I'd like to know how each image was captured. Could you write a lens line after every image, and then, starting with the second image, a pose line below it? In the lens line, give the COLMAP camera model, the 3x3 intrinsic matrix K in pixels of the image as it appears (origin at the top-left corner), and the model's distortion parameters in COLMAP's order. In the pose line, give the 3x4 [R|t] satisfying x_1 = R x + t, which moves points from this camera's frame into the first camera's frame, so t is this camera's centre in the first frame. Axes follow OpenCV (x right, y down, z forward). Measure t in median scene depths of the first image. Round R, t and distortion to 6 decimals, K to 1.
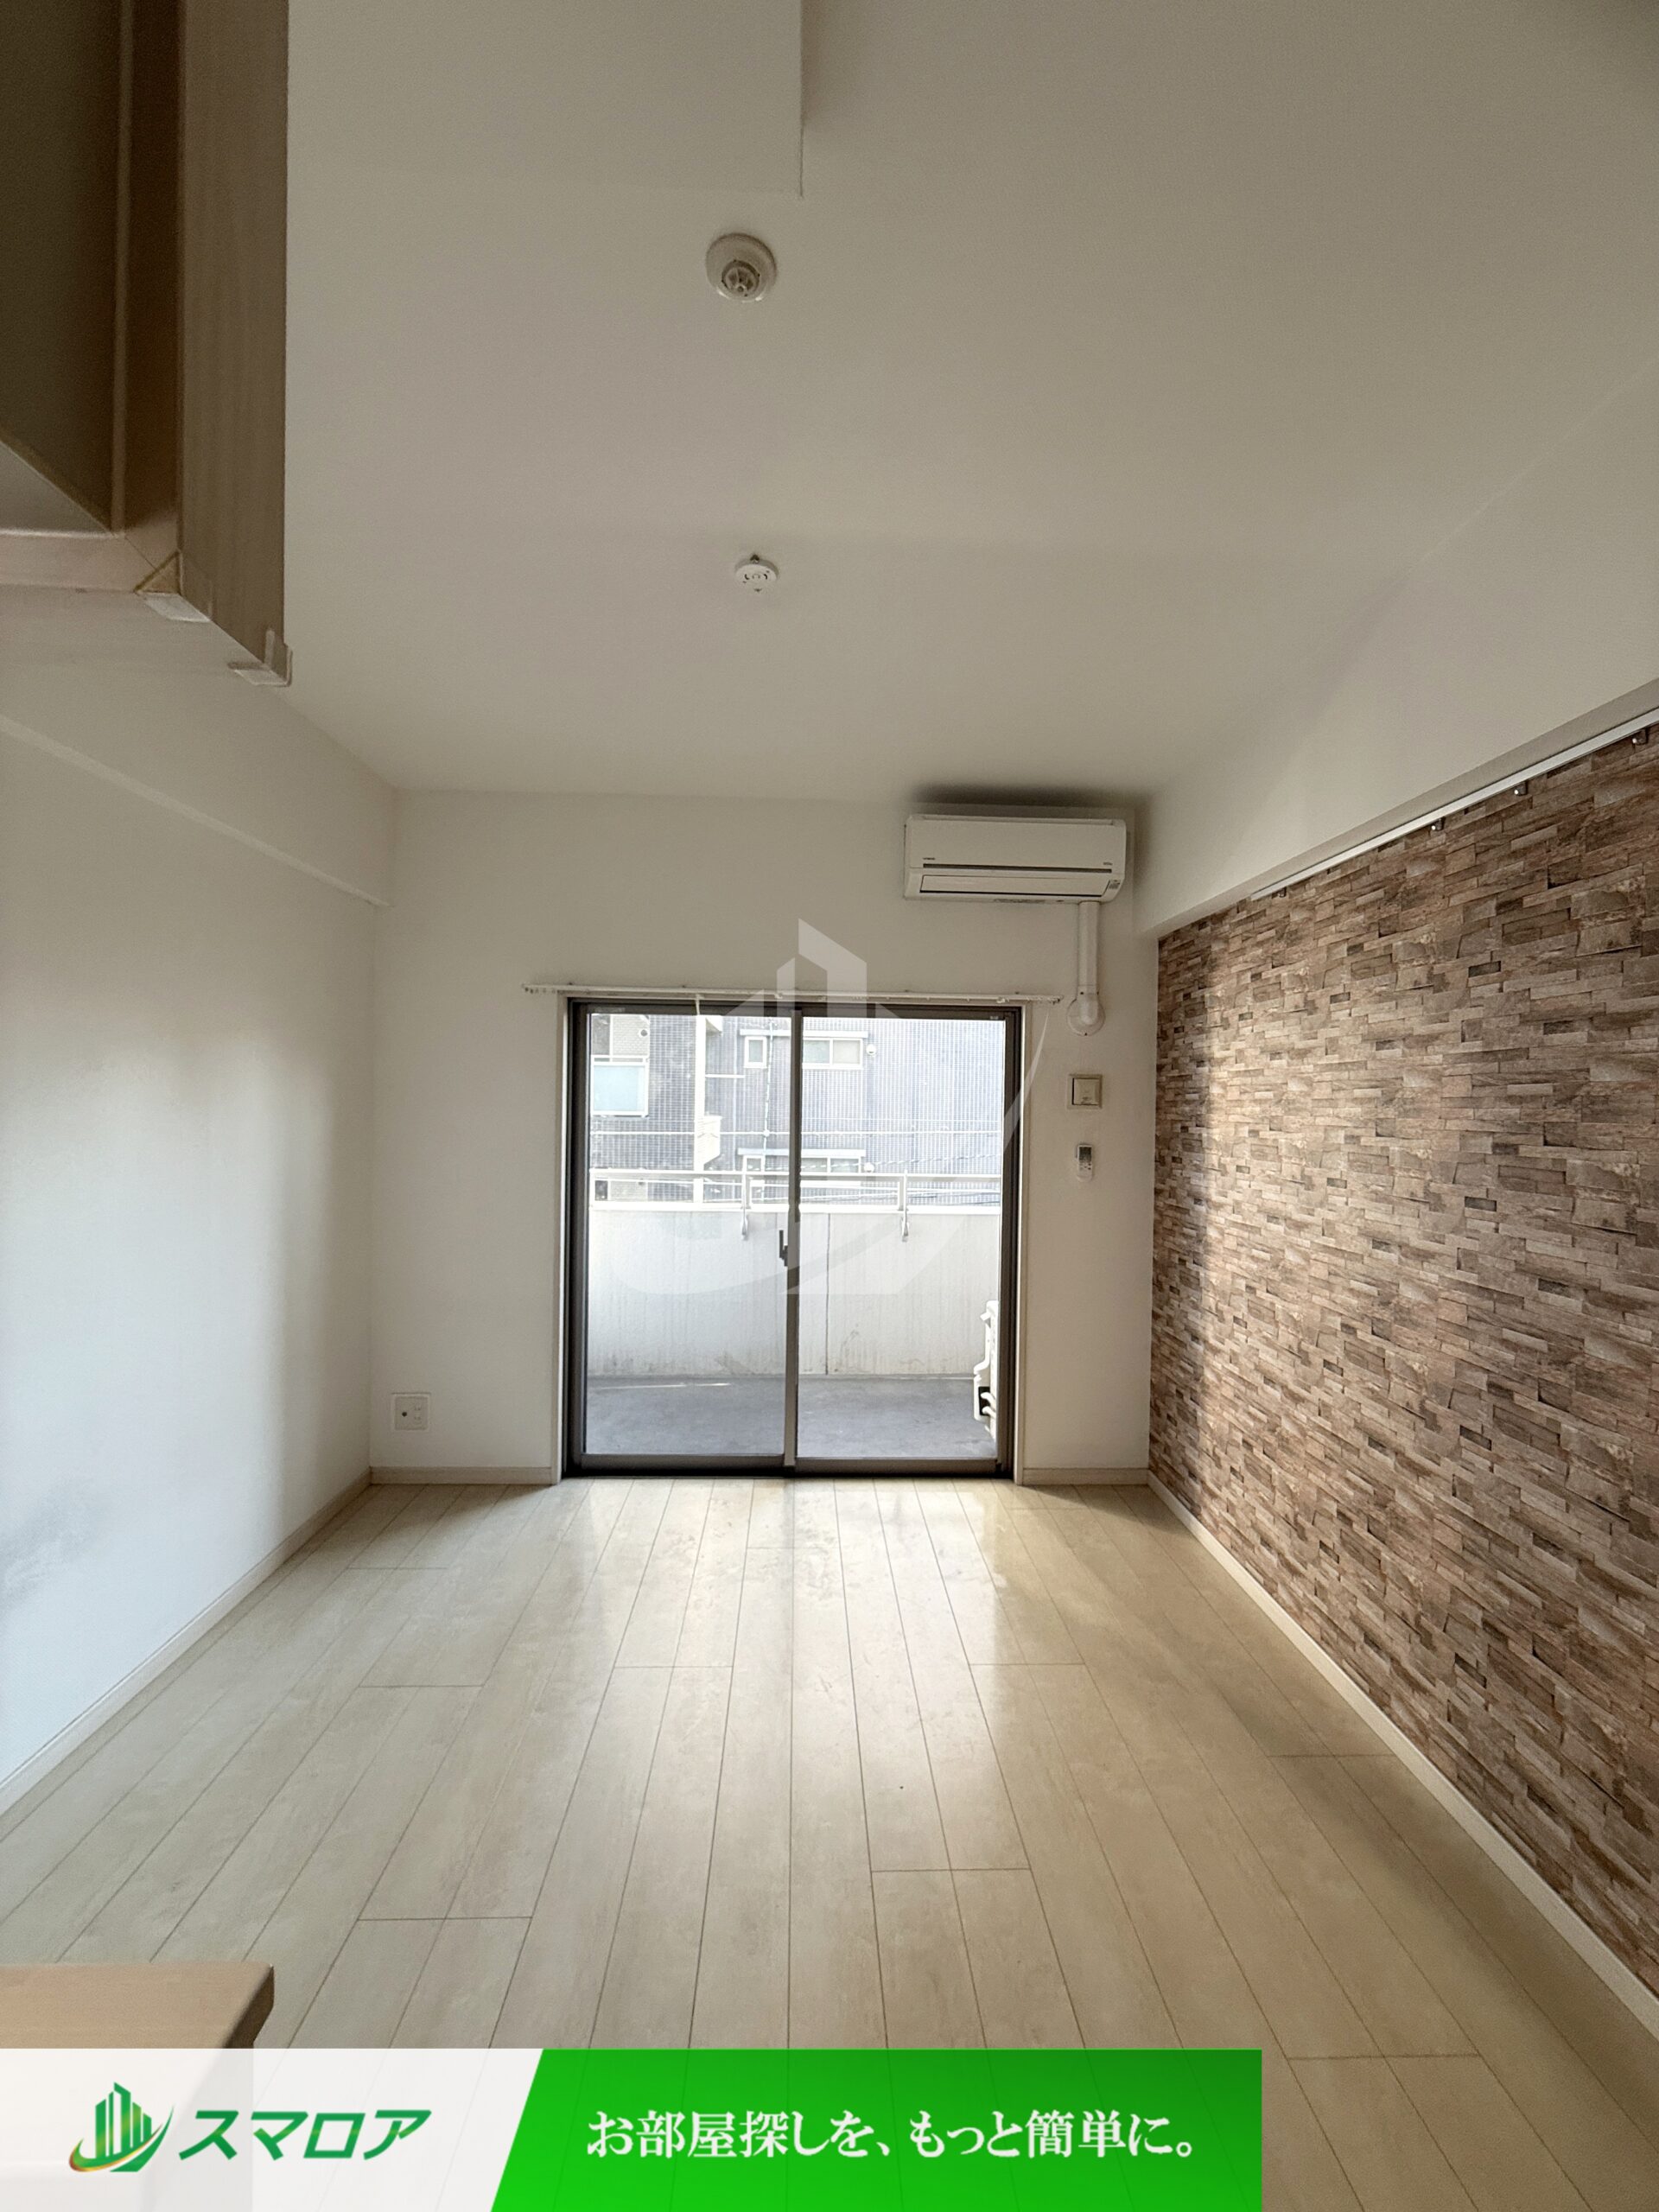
lens RADIAL K [[879.1, 0, 825.3], [0, 879.1, 1109.7], [0, 0, 1]] dist [-0.001276, 0.000751]
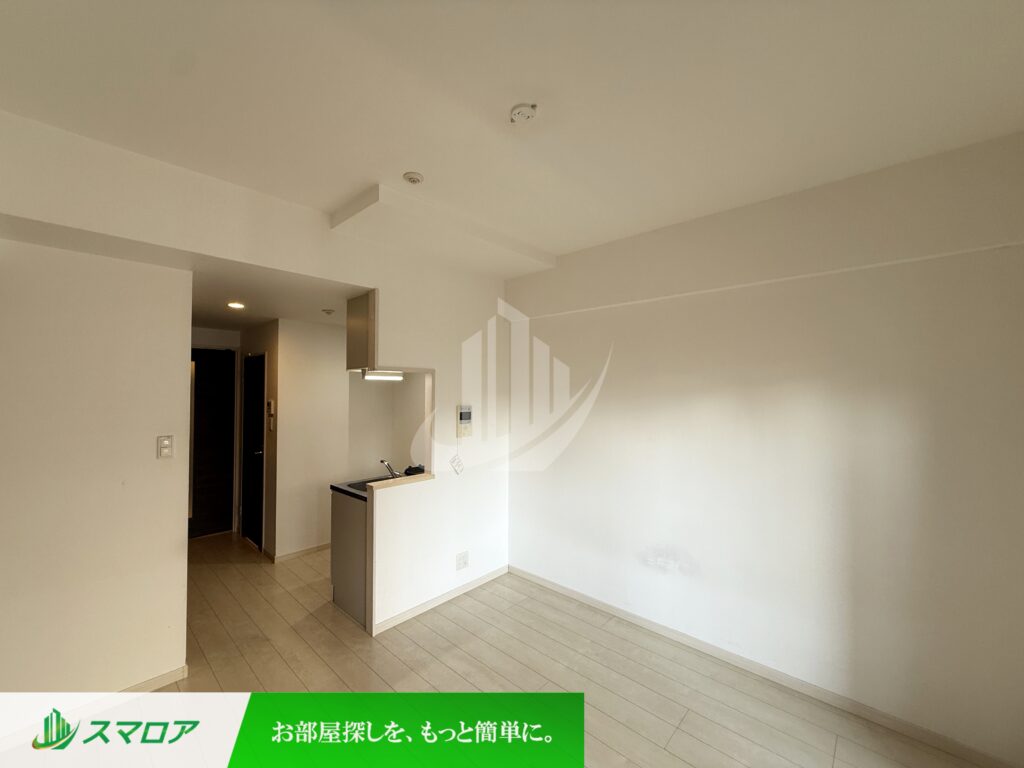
lens RADIAL K [[407.0, 0, 496.9], [0, 407.0, 385.5], [0, 0, 1]] dist [-0.001276, 0.000751]
pose [[-0.700853, -0.018449, -0.713067, 0.289999], [-0.019130, 0.999792, -0.007065, -0.040116], [0.713049, 0.008689, -0.701060, 0.877012]]
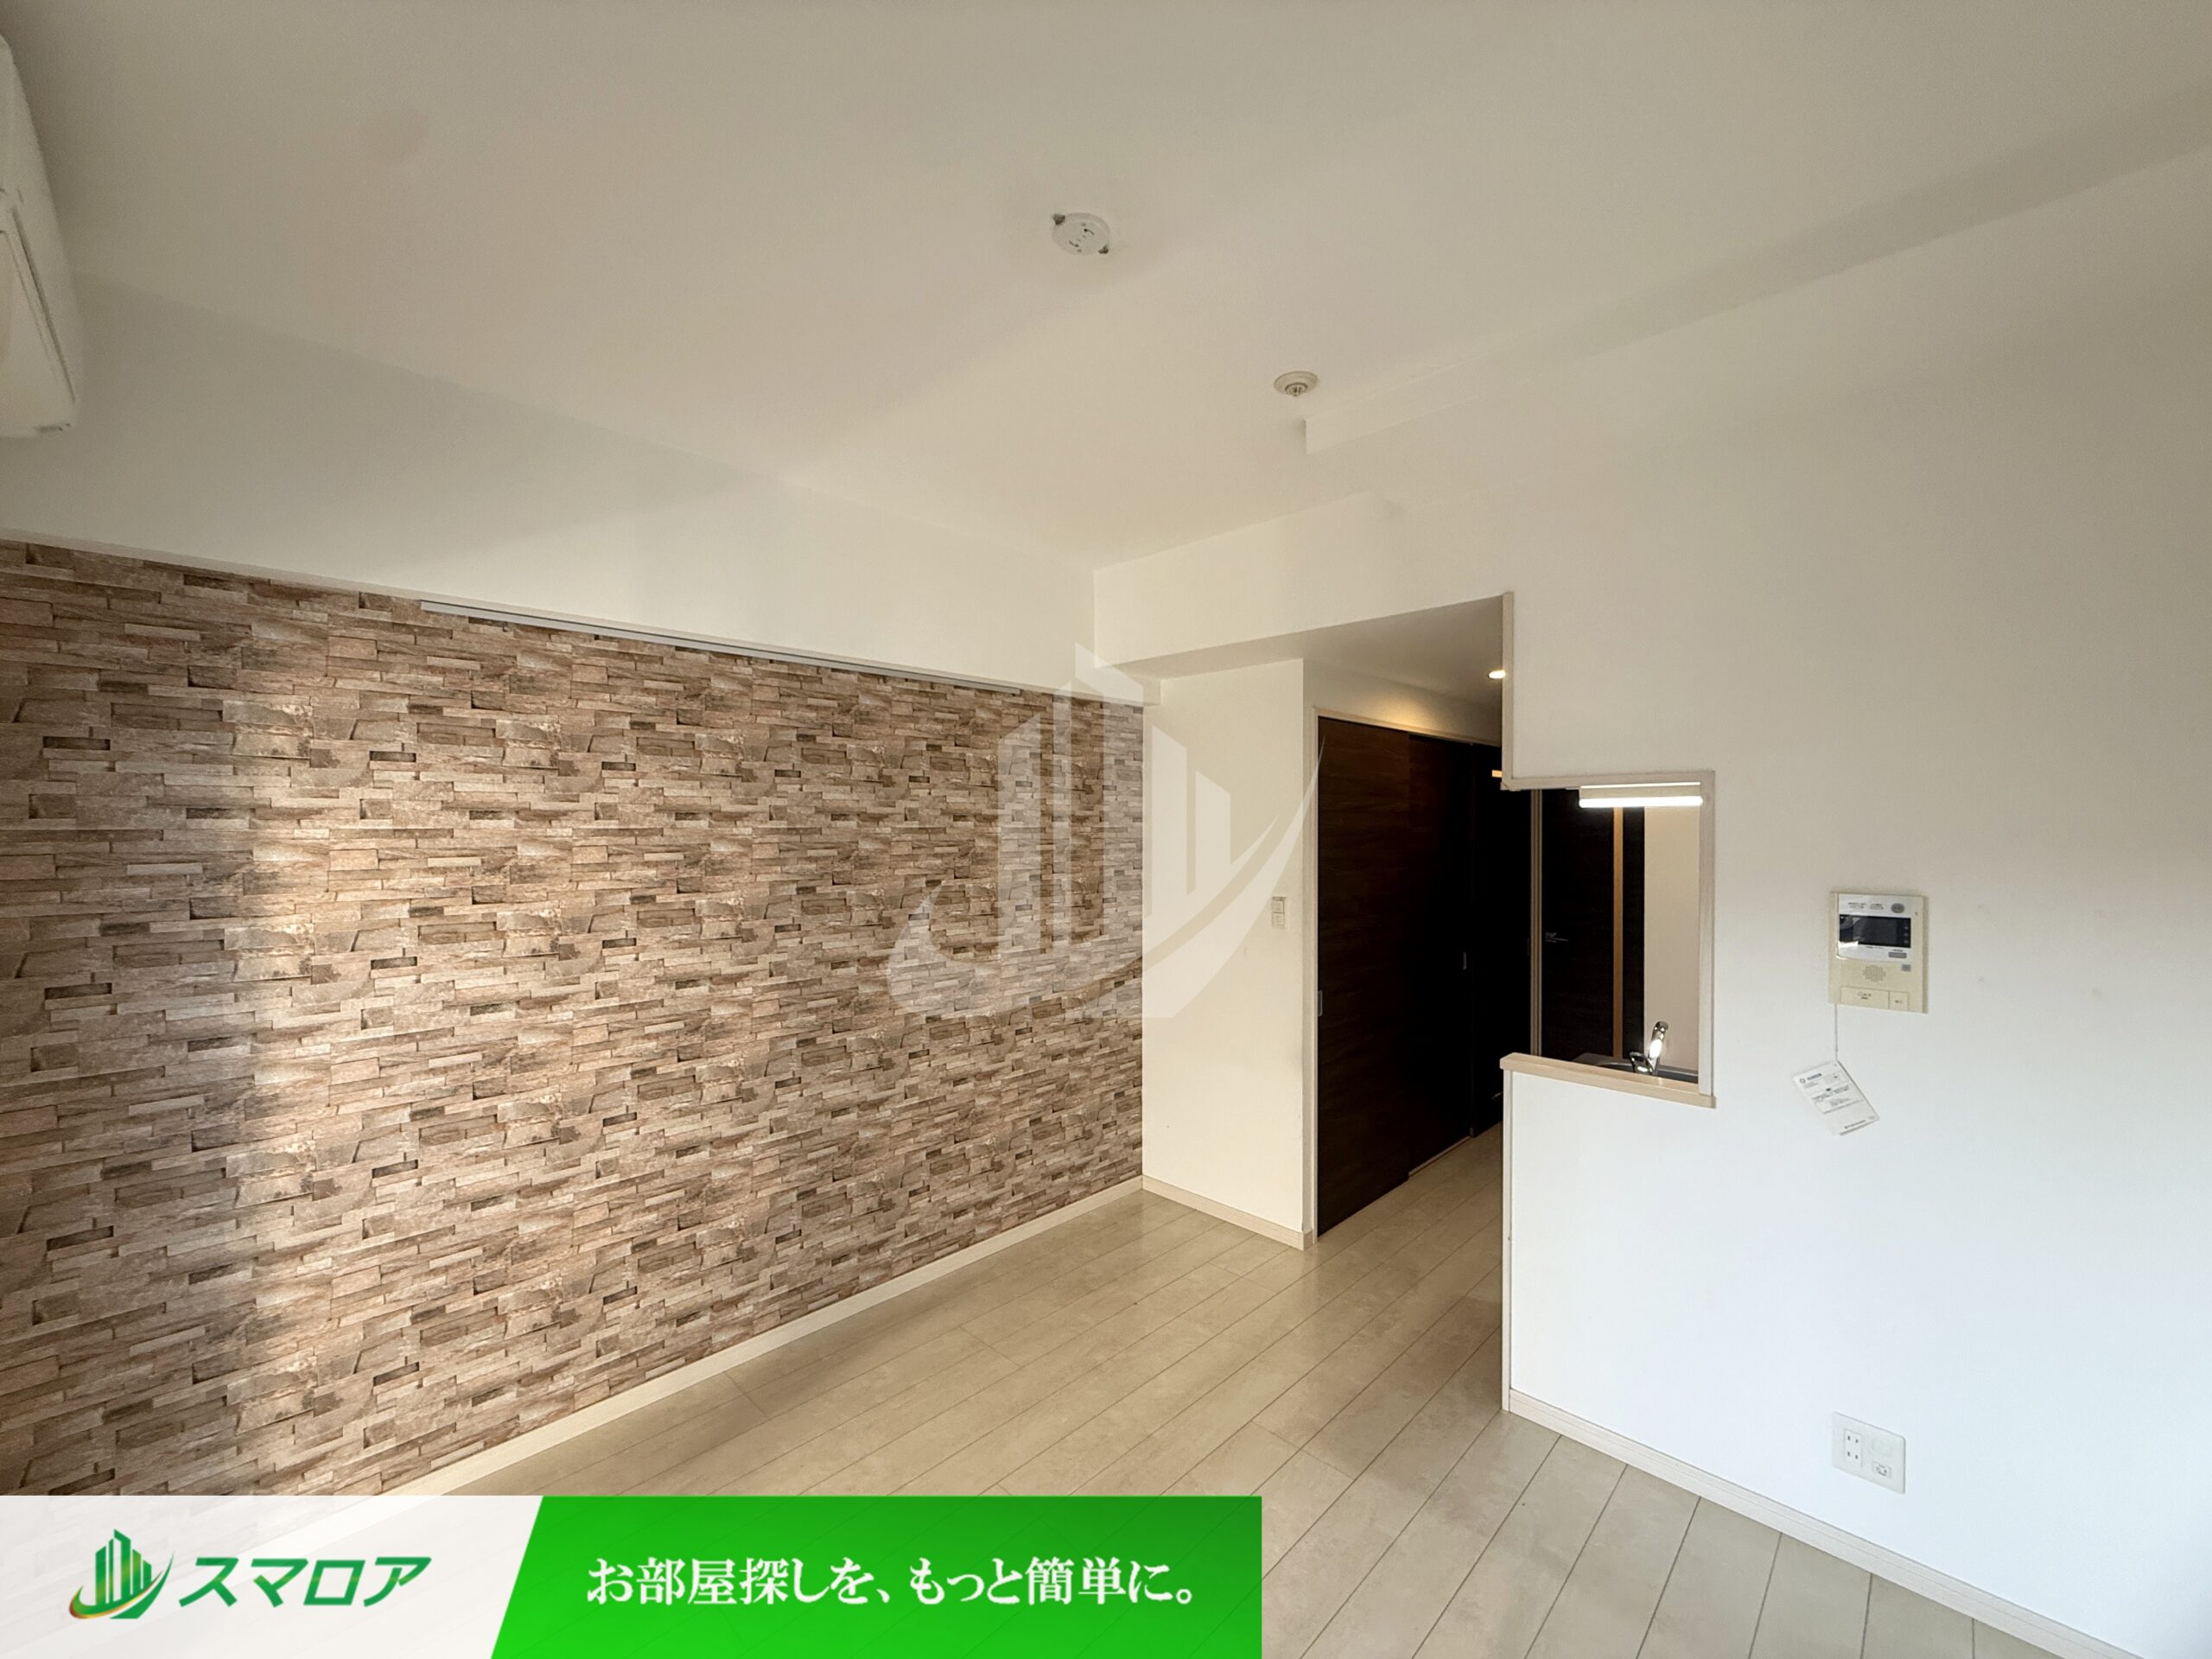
lens RADIAL K [[879.1, 0, 1121.7], [0, 879.1, 837.0], [0, 0, 1]] dist [-0.001276, 0.000751]
pose [[-0.699602, -0.013030, 0.714414, -0.398347], [0.000543, 0.999824, 0.018767, -0.042448], [-0.714532, 0.013517, -0.699472, 0.886750]]
